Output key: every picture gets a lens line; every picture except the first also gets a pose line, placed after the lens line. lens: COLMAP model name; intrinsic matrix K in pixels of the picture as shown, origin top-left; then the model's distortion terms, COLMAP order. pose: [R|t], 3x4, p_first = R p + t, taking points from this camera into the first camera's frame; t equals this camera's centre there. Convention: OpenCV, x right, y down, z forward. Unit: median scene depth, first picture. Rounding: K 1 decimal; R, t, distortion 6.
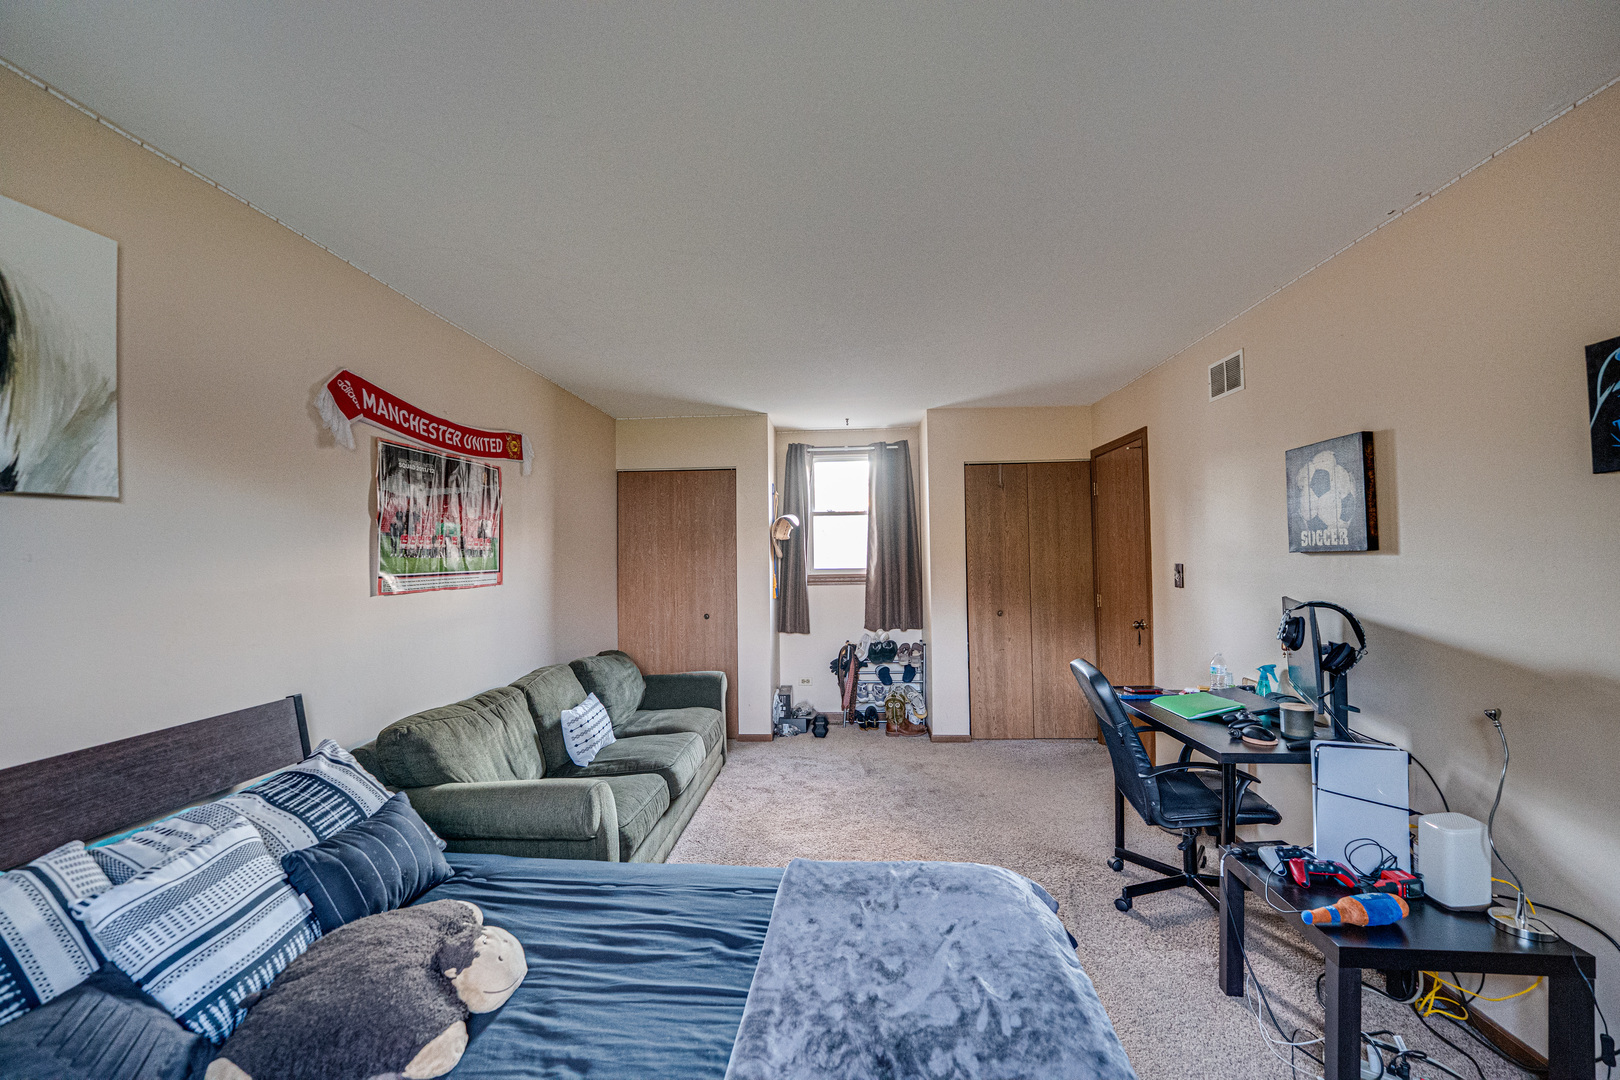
lens RADIAL K [[696.2, 0, 810.0], [0, 696.2, 540.0], [0, 0, 1]] dist [-0.001608, -0.000203]
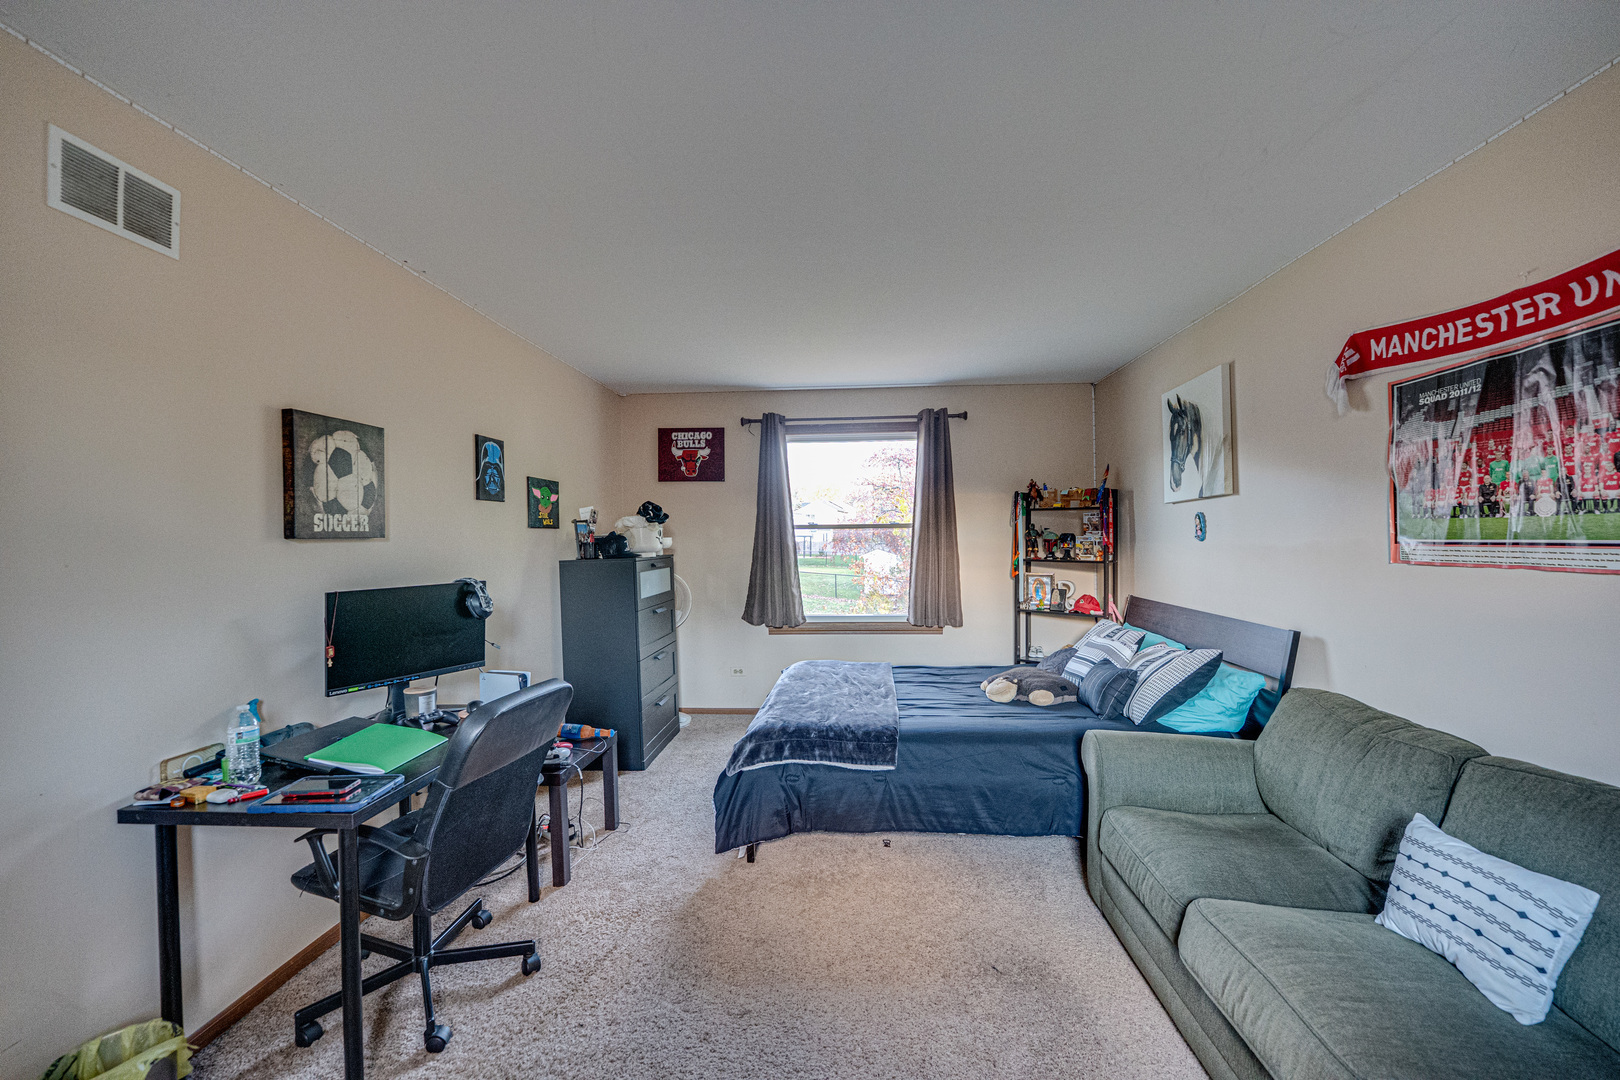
lens RADIAL K [[696.2, 0, 810.0], [0, 696.2, 540.0], [0, 0, 1]] dist [-0.001608, -0.000203]
pose [[-0.999685, 0.023666, -0.008301, 0.121926], [0.023836, 0.999493, -0.021107, 0.051214], [0.007797, -0.021299, -0.999743, 1.845188]]
